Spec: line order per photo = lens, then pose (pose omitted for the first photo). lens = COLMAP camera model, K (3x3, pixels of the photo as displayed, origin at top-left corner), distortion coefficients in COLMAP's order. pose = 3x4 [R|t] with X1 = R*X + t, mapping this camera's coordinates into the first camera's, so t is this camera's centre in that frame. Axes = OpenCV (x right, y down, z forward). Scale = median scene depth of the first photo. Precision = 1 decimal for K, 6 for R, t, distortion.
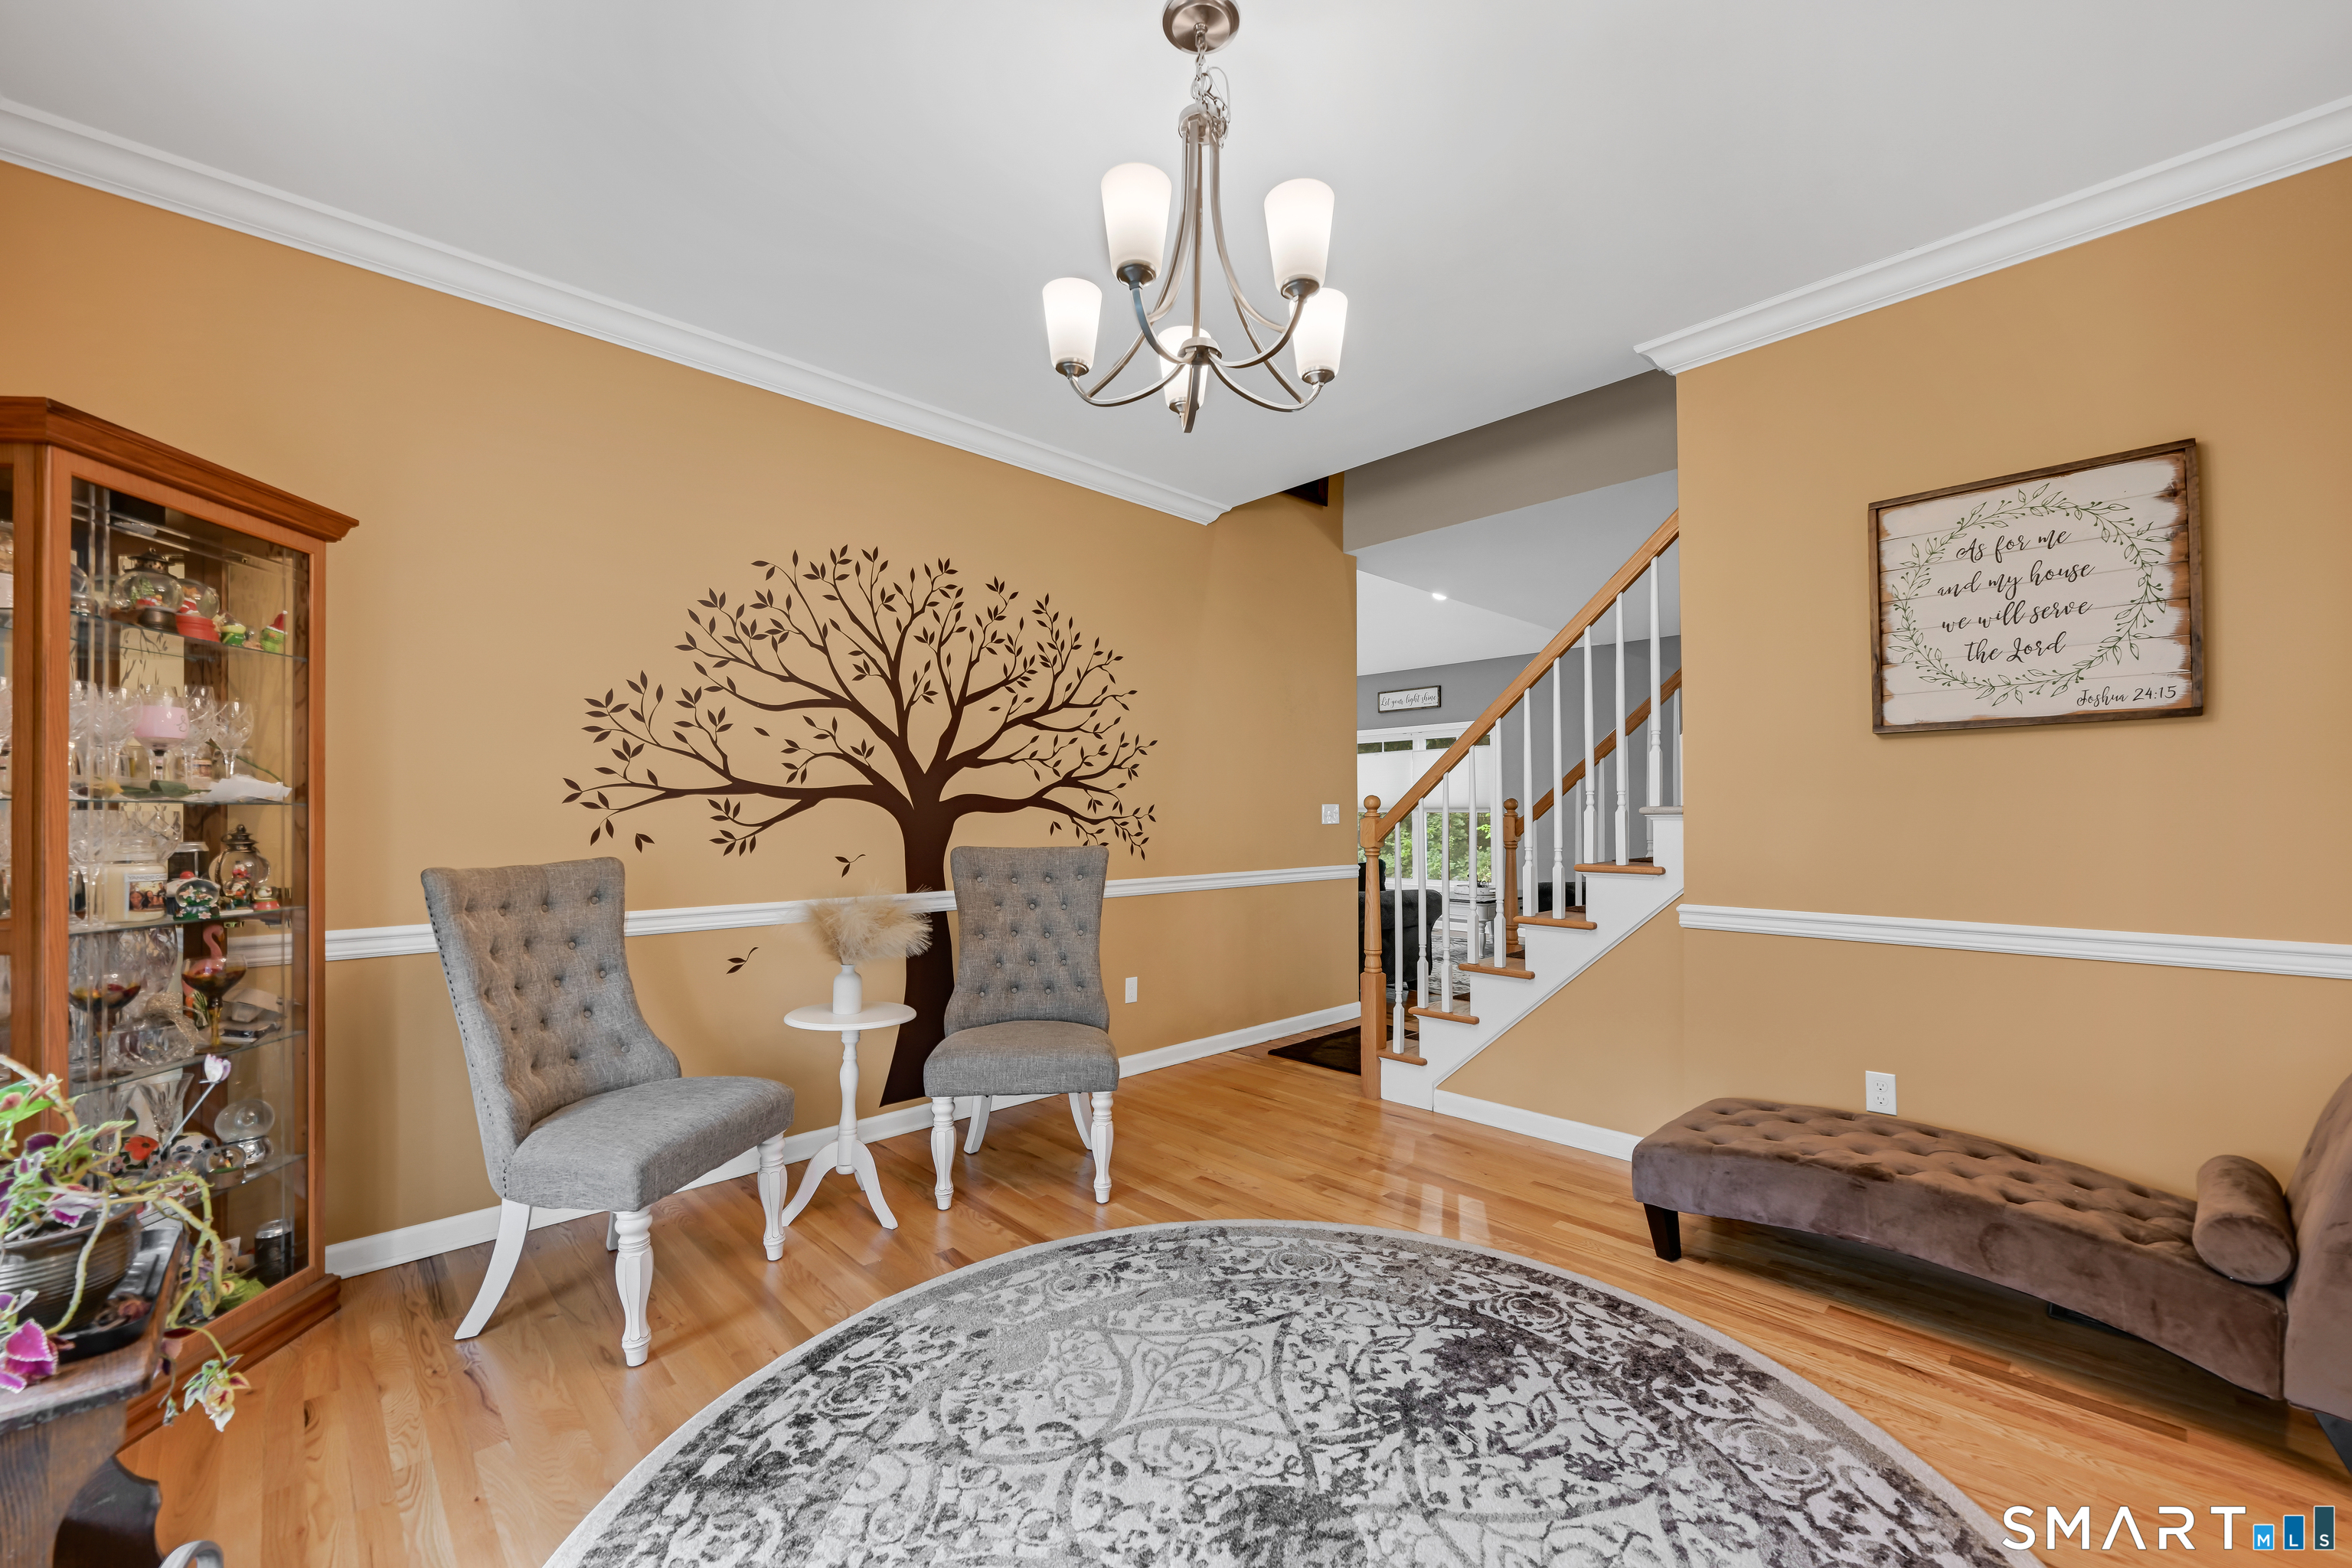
lens RADIAL K [[937.2, 0, 1177.2], [0, 937.2, 803.5], [0, 0, 1]] dist [-0.000486, -0.000070]
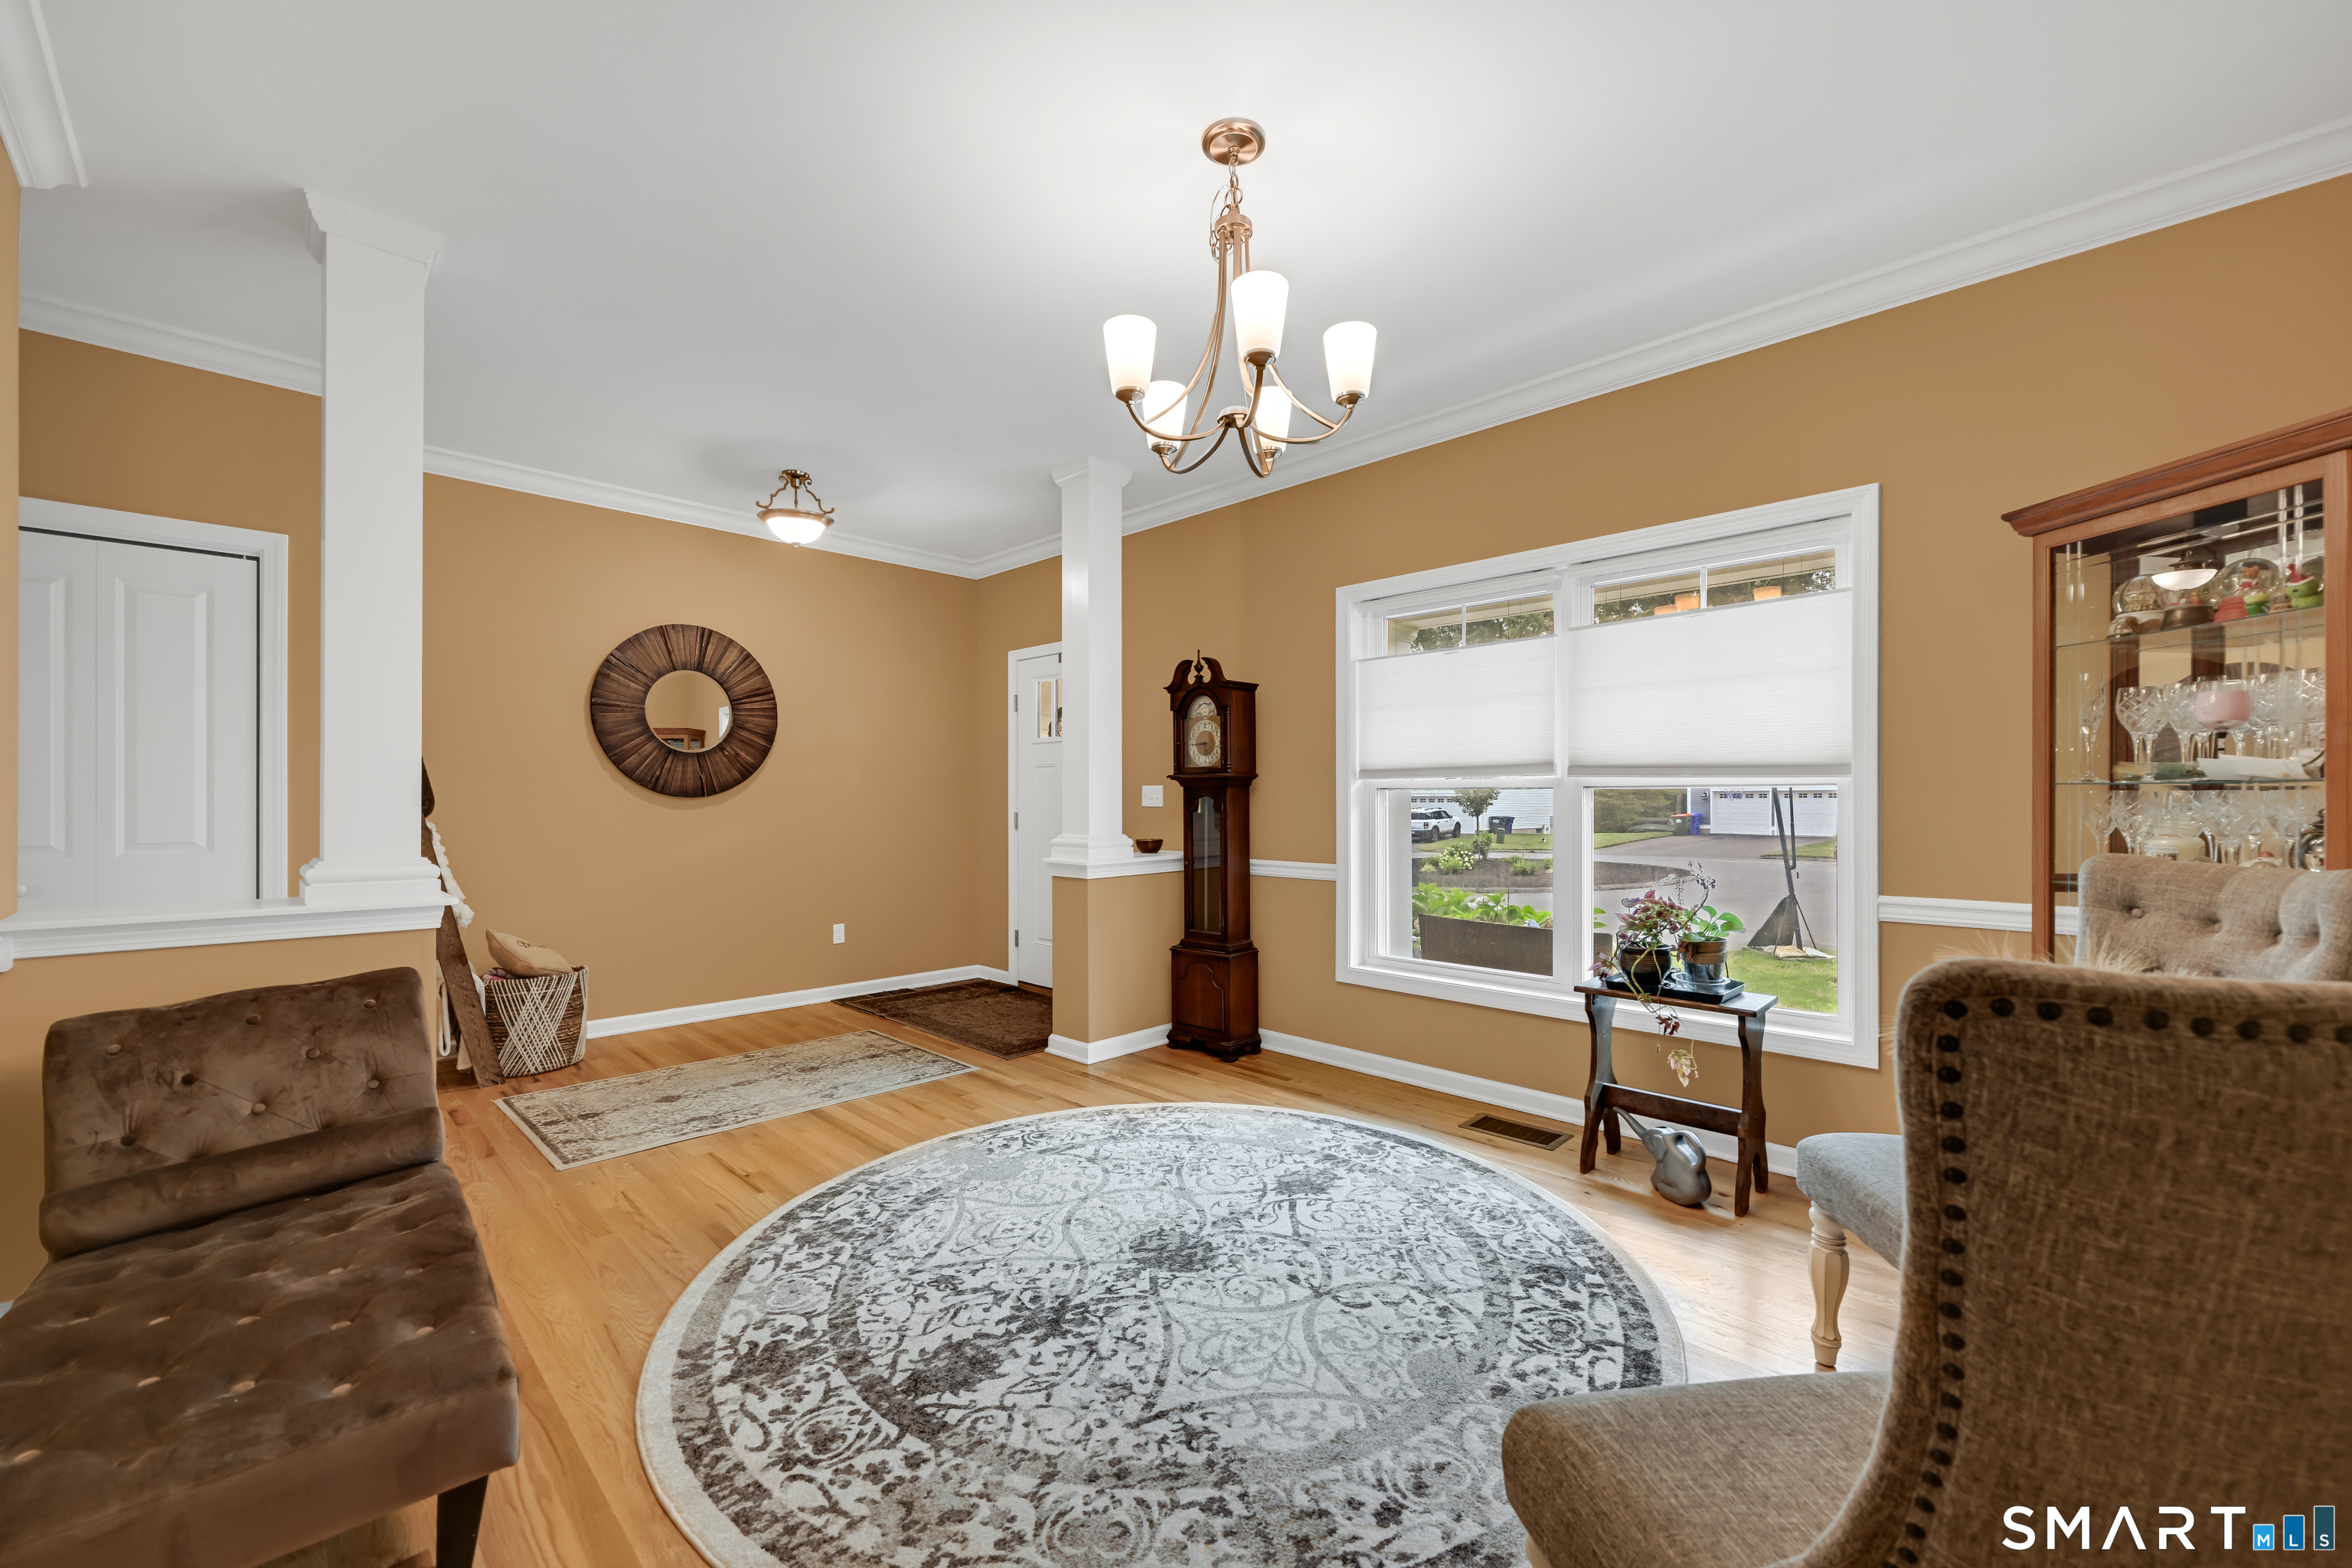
lens RADIAL K [[937.2, 0, 1174.9], [0, 937.2, 796.3], [0, 0, 1]] dist [-0.000486, -0.000070]
pose [[-0.999721, 0.002898, -0.023432, 0.122618], [0.003337, 0.999819, -0.018712, 0.030536], [0.023373, -0.018785, -0.999550, 2.070909]]
